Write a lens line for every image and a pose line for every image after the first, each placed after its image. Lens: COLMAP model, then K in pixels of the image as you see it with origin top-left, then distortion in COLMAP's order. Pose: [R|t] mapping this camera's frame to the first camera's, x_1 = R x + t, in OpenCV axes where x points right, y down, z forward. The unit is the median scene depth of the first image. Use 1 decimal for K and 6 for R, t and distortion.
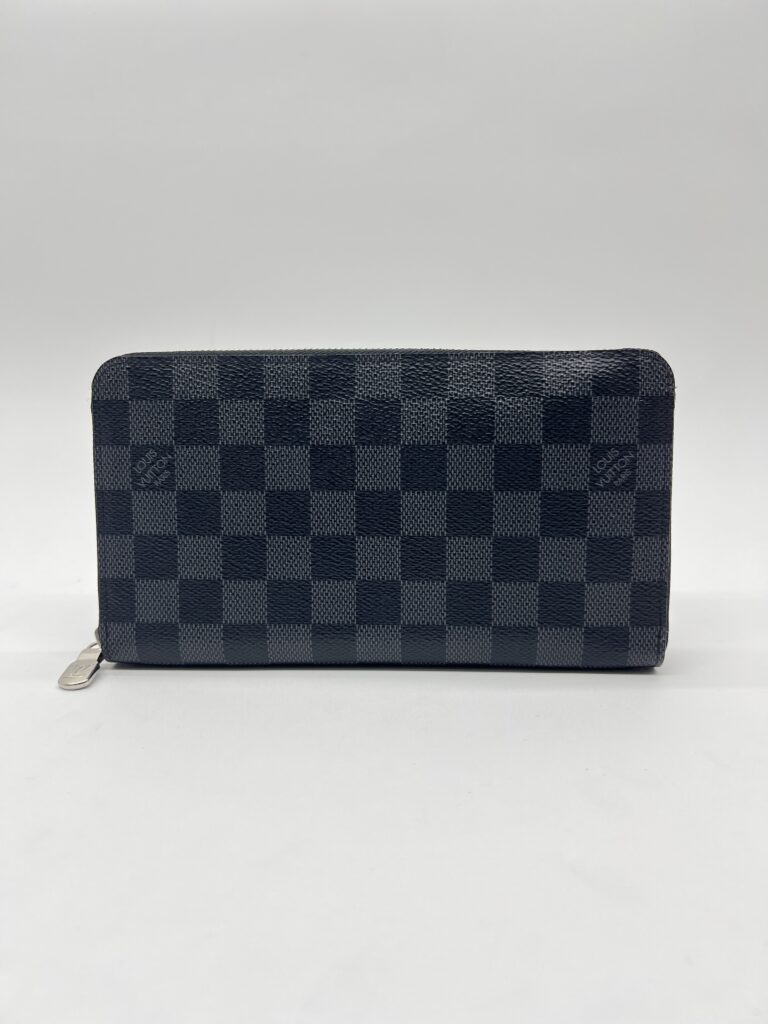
lens RADIAL K [[783.3, 0, 381.6], [0, 783.3, 504.7], [0, 0, 1]] dist [0.082381, 0.008002]
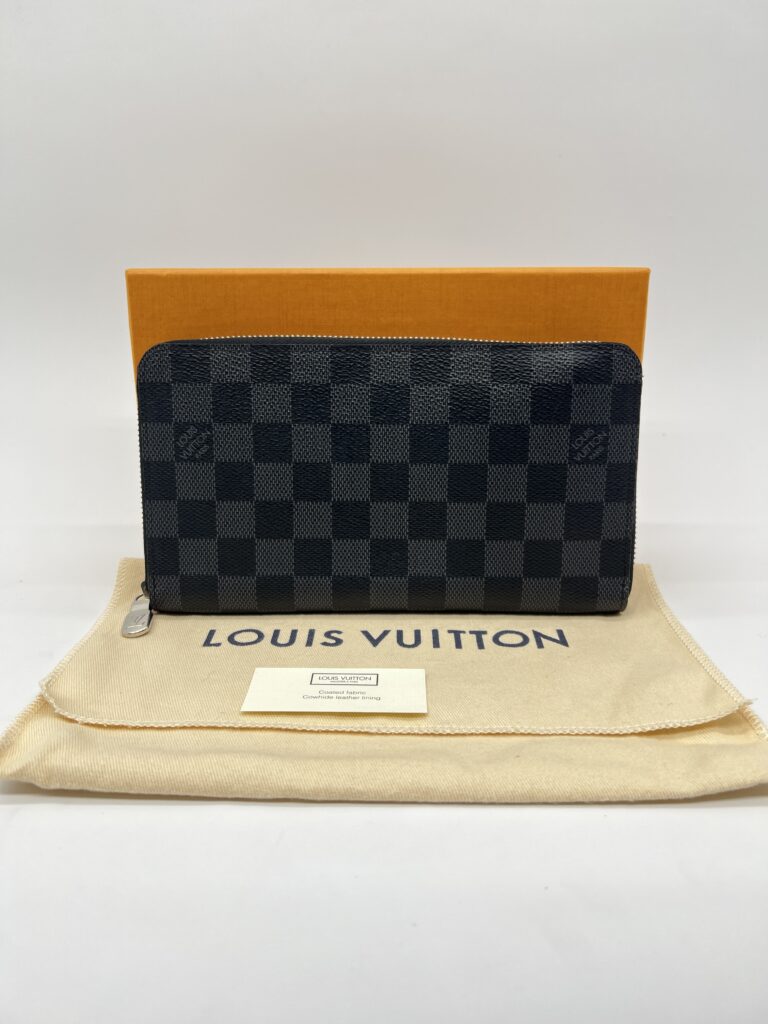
lens RADIAL K [[783.3, 0, 380.5], [0, 783.3, 507.6], [0, 0, 1]] dist [0.082381, 0.008002]
pose [[0.999928, 0.008952, -0.008022, -0.008252], [-0.008714, 0.999533, 0.029298, 0.014621], [0.008281, -0.029226, 0.999539, -0.175549]]
